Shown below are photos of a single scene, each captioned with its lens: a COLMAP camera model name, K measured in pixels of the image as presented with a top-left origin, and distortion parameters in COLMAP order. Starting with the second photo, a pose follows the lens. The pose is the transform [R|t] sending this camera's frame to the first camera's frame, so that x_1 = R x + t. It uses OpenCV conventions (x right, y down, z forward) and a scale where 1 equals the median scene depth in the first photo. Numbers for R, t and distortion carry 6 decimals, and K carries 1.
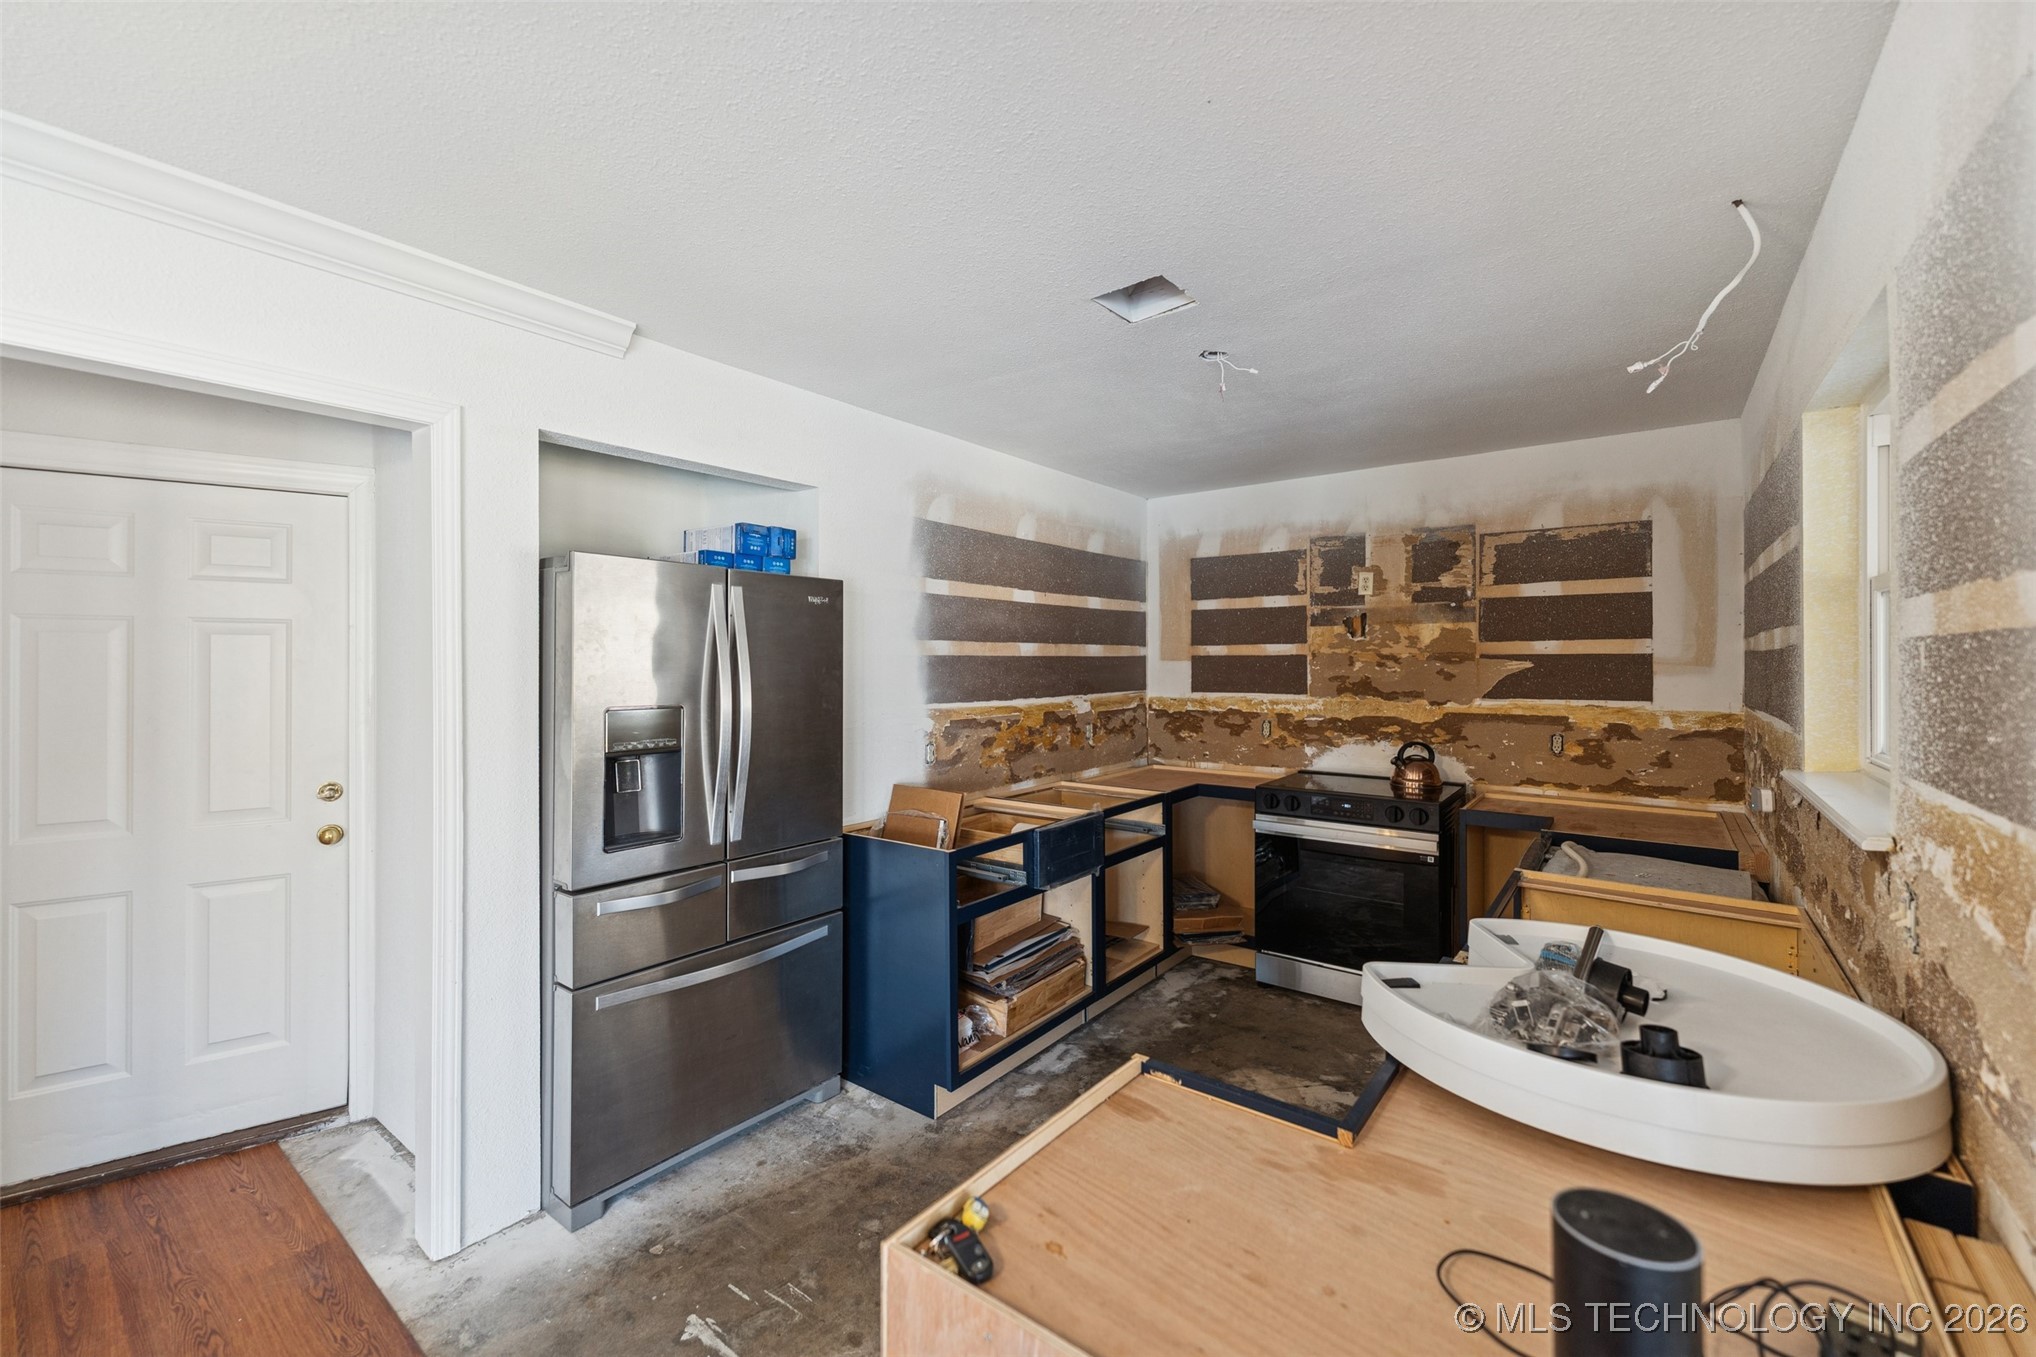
lens RADIAL K [[822.5, 0, 1025.4], [0, 822.5, 664.1], [0, 0, 1]] dist [0.001966, -0.000249]
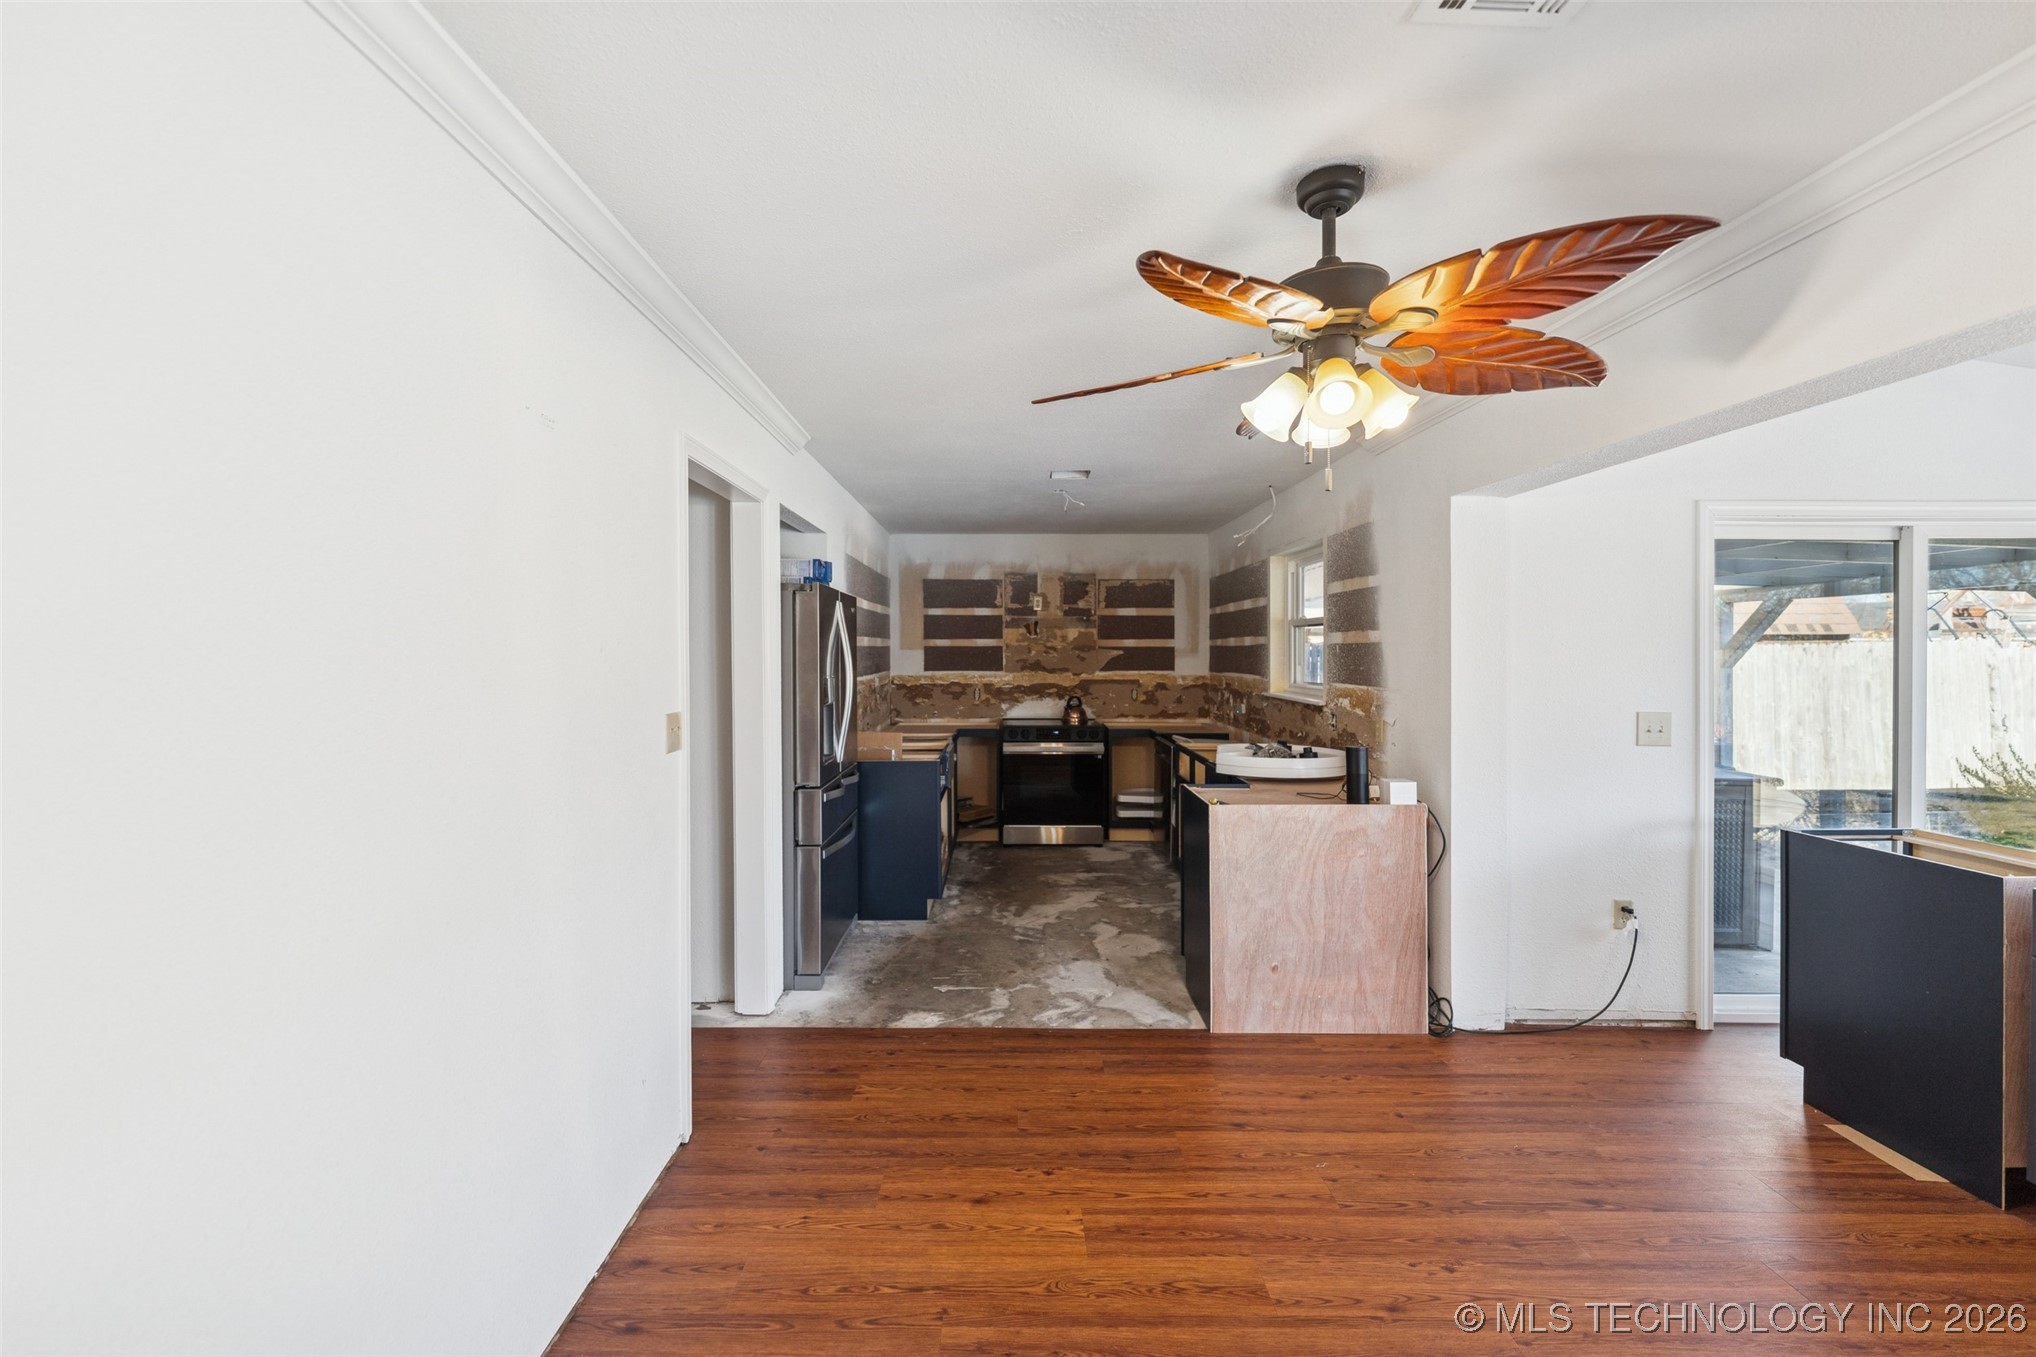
lens RADIAL K [[824.5, 0, 1014.5], [0, 824.5, 655.6], [0, 0, 1]] dist [0.000918, -0.000576]
pose [[0.792734, -0.001441, 0.609566, -0.655480], [0.000046, 0.999997, 0.002304, 0.003656], [-0.609568, -0.001798, 0.792732, -0.296093]]
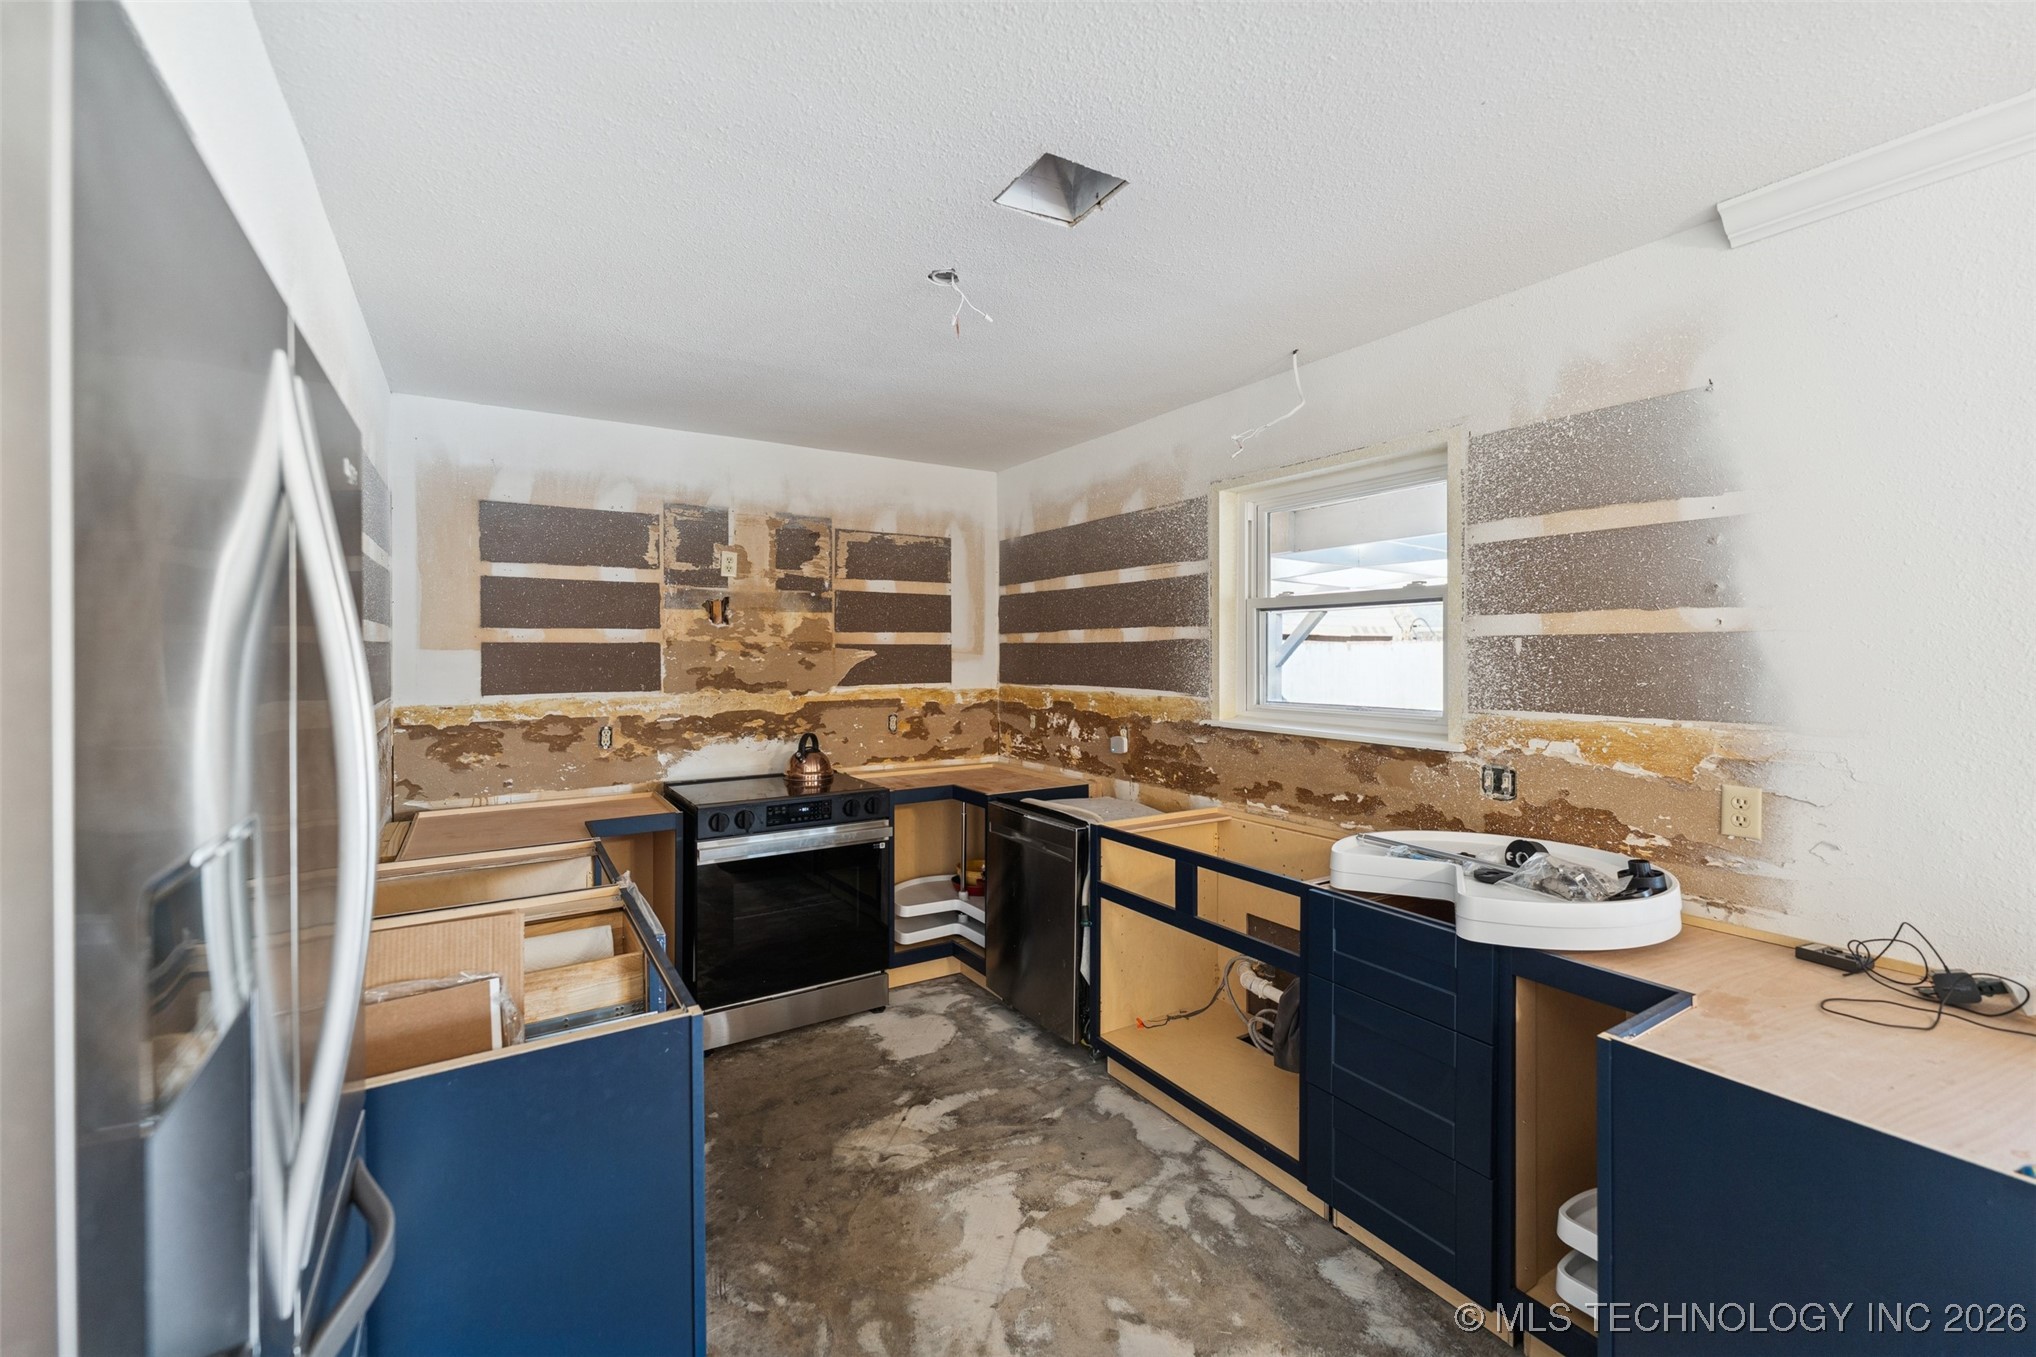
lens RADIAL K [[824.5, 0, 1014.5], [0, 824.5, 655.6], [0, 0, 1]] dist [0.000918, -0.000576]
pose [[0.355960, -0.003675, 0.934494, -0.328118], [0.004465, 0.999988, 0.002232, 0.001529], [-0.934491, 0.003378, 0.355972, 0.400013]]
